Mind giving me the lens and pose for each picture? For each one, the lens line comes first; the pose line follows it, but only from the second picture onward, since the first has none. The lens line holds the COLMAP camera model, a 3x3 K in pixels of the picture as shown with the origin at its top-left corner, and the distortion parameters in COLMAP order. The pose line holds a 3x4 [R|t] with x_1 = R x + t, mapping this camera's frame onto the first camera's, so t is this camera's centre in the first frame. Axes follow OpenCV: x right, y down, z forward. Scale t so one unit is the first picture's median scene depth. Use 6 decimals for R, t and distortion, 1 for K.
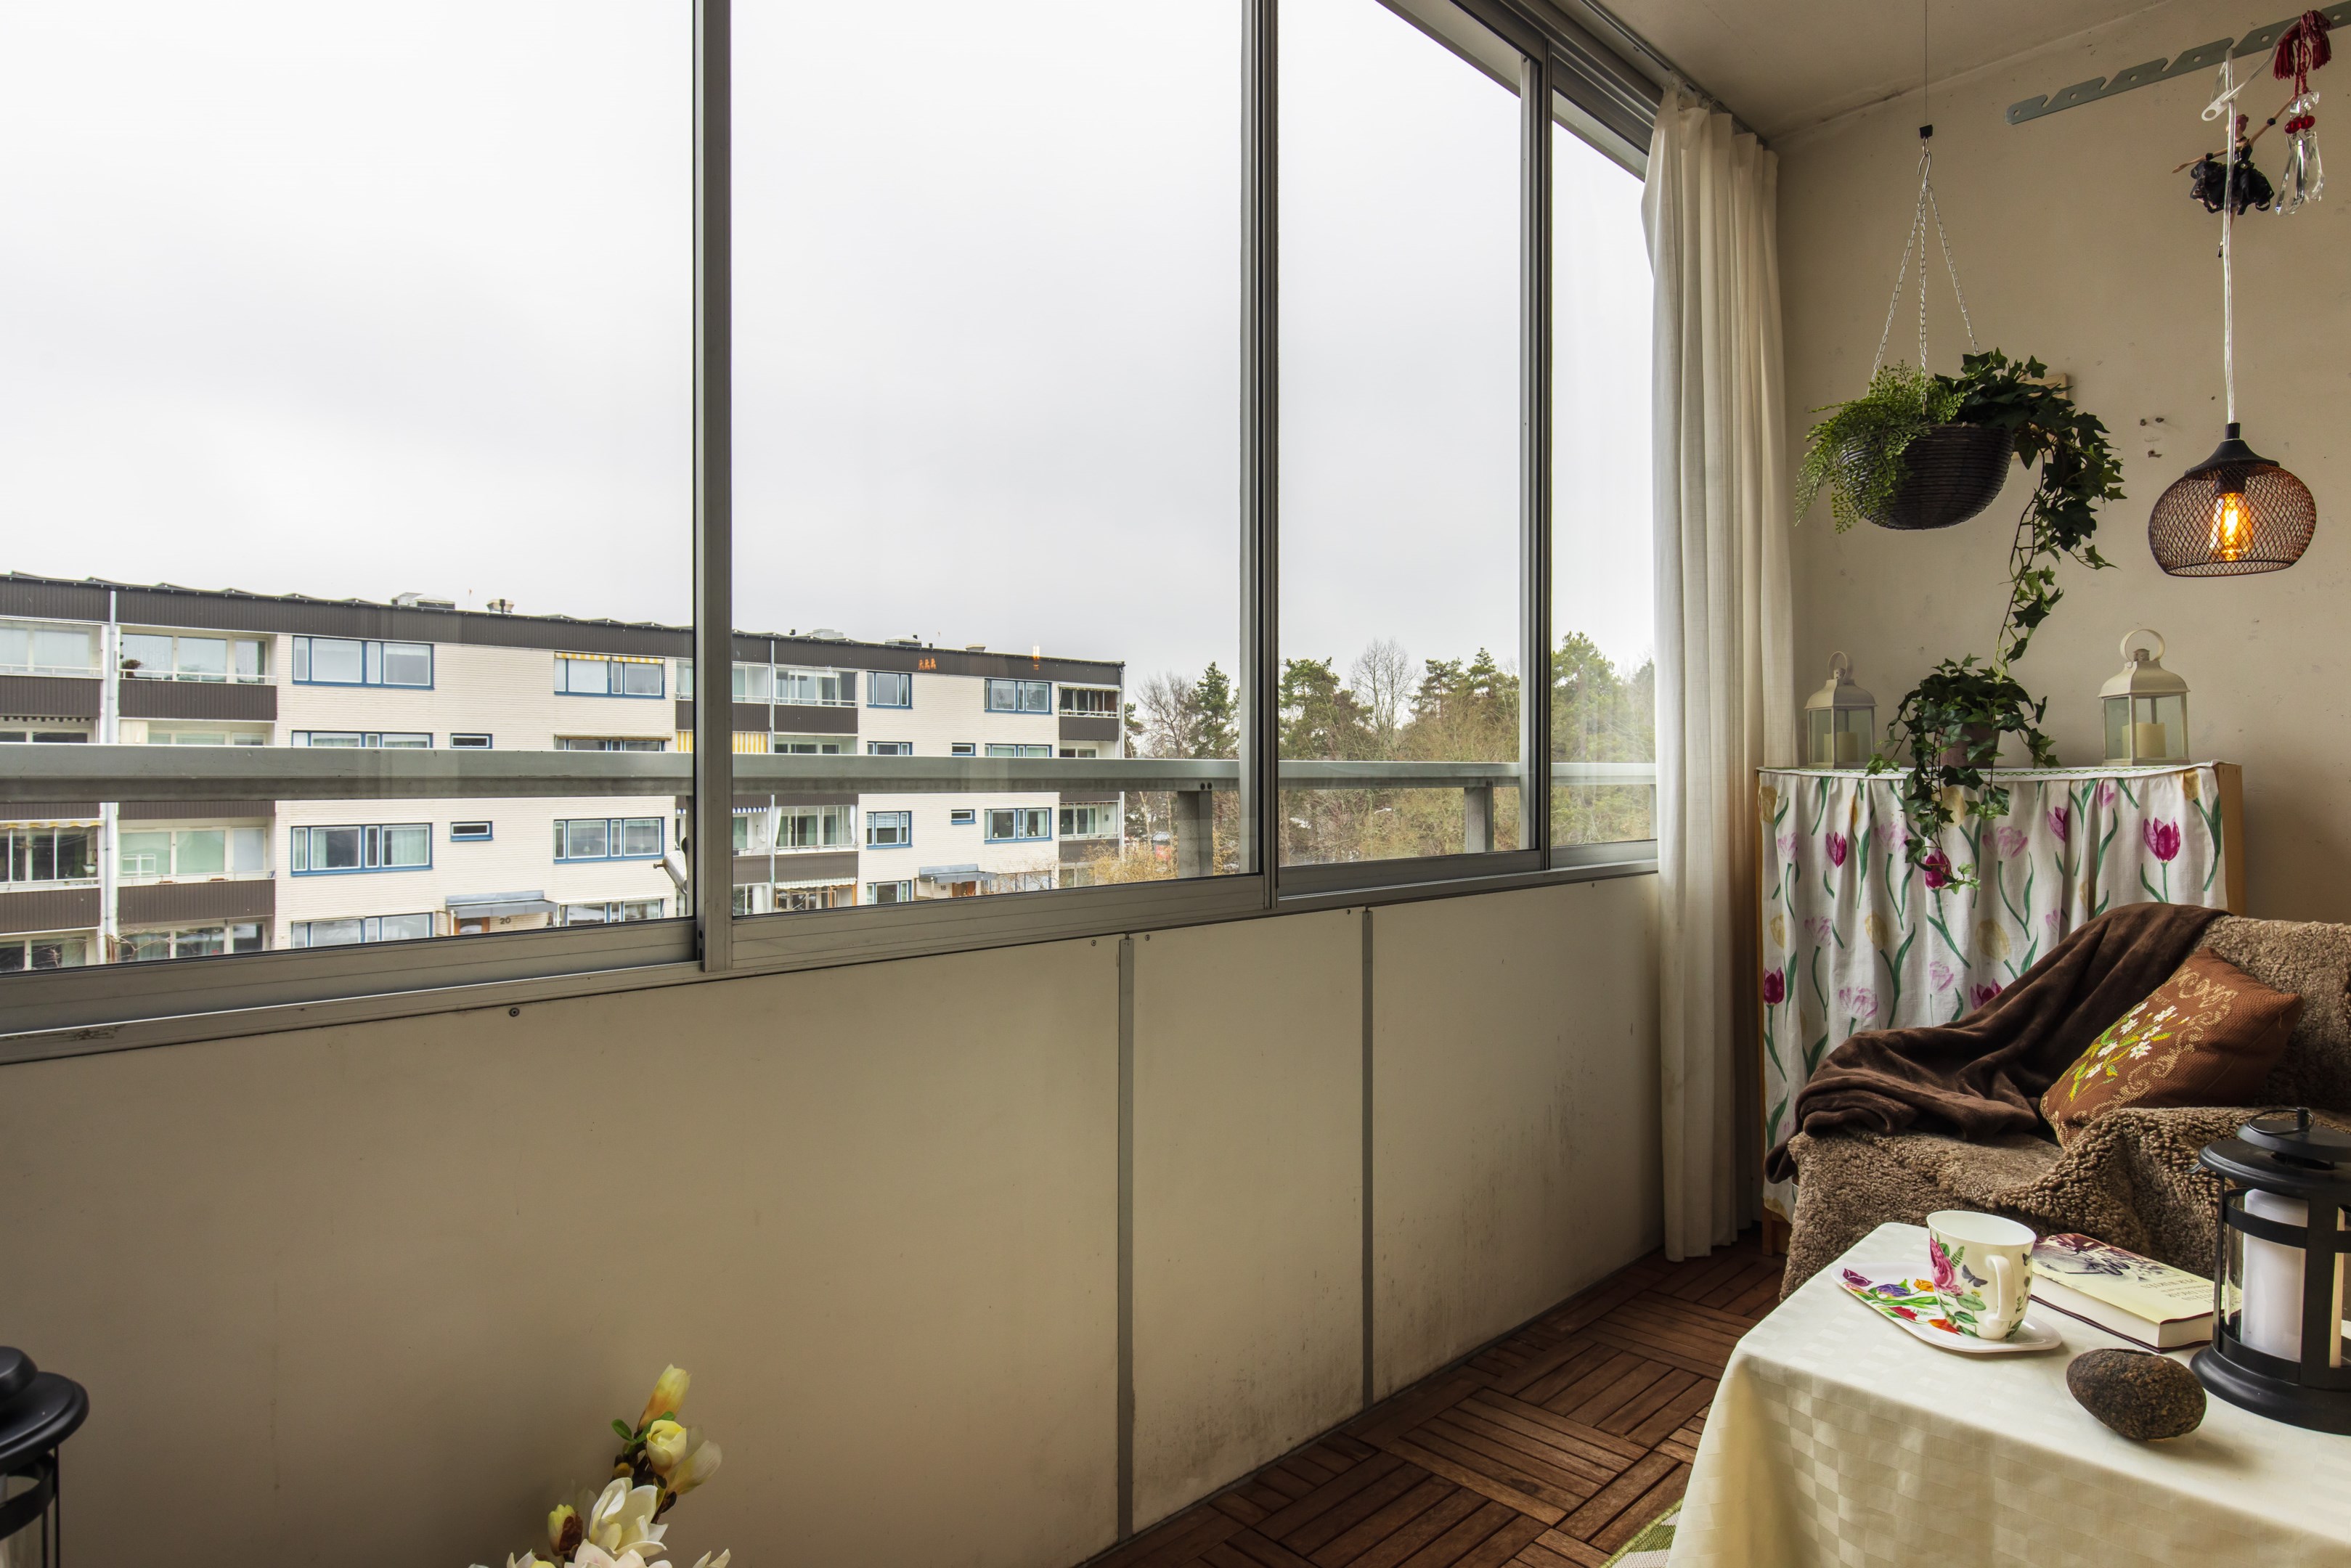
lens RADIAL K [[1264.1, 0, 1180.7], [0, 1264.1, 778.8], [0, 0, 1]] dist [0.002362, 0.000880]
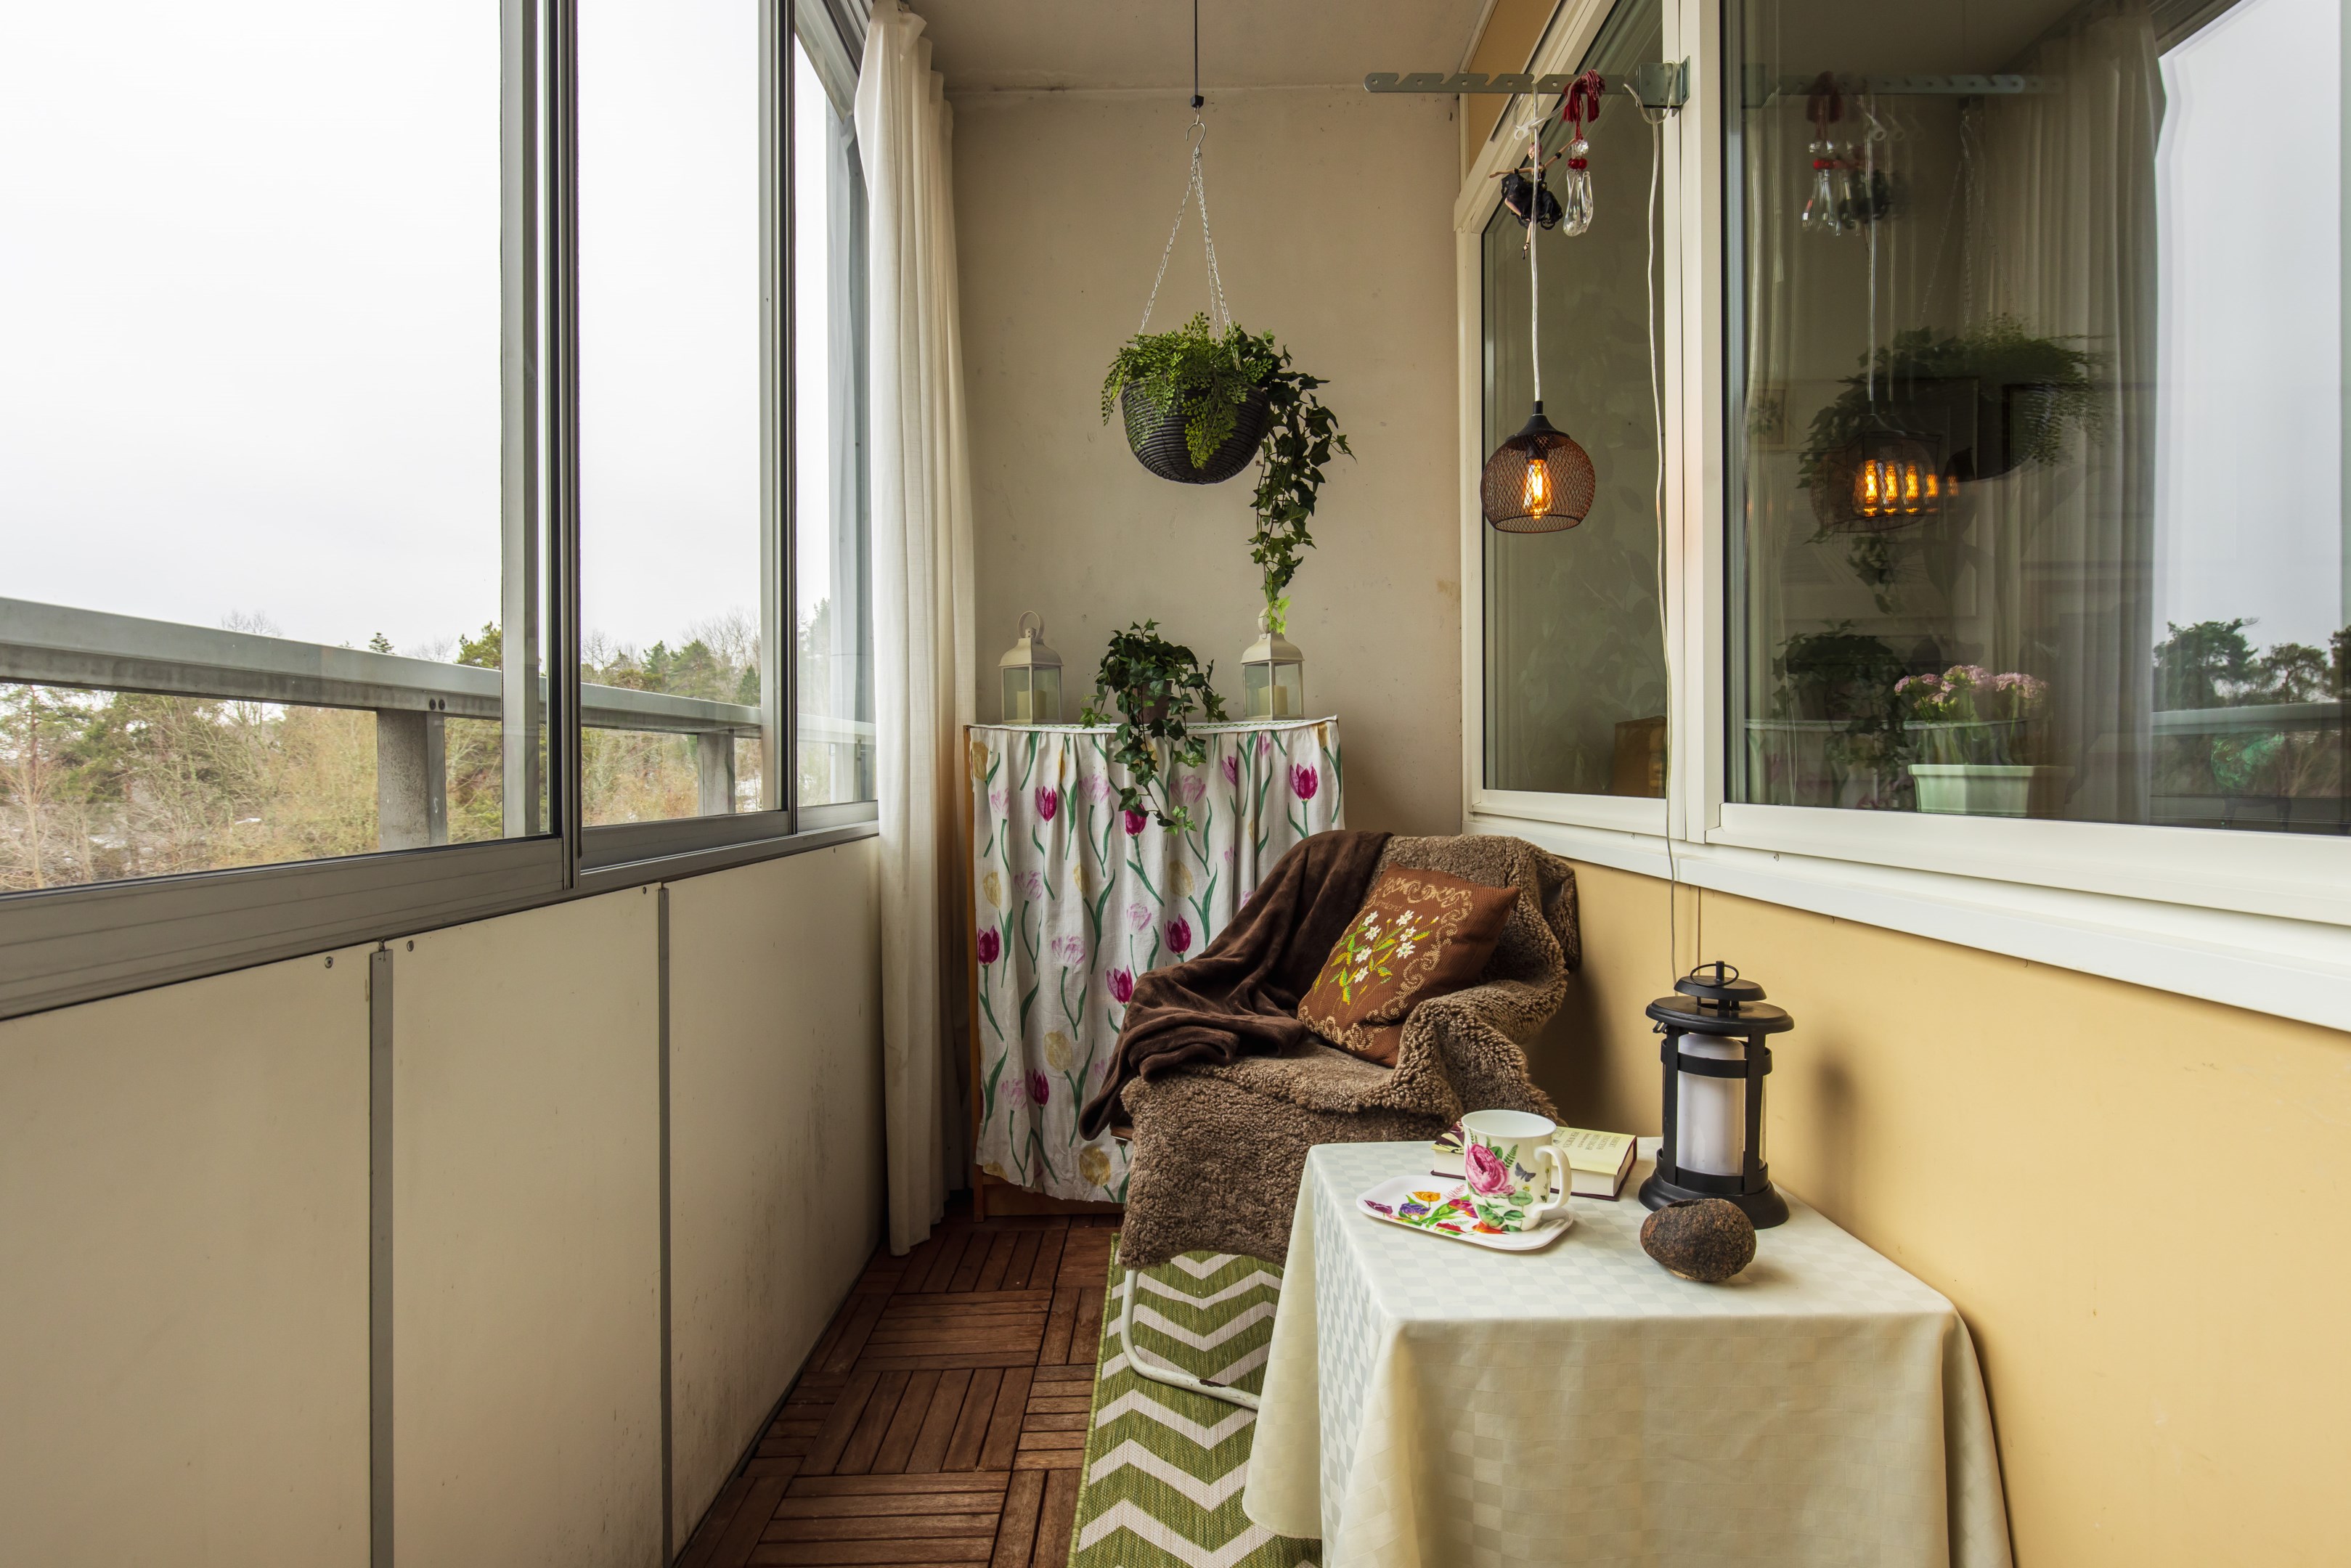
lens RADIAL K [[1248.0, 0, 1173.0], [0, 1248.0, 772.1], [0, 0, 1]] dist [0.001510, -0.000375]
pose [[0.698488, -0.006625, 0.715591, -0.150486], [0.010058, 0.999949, -0.000561, 0.038602], [-0.715551, 0.007589, 0.698519, 0.270029]]
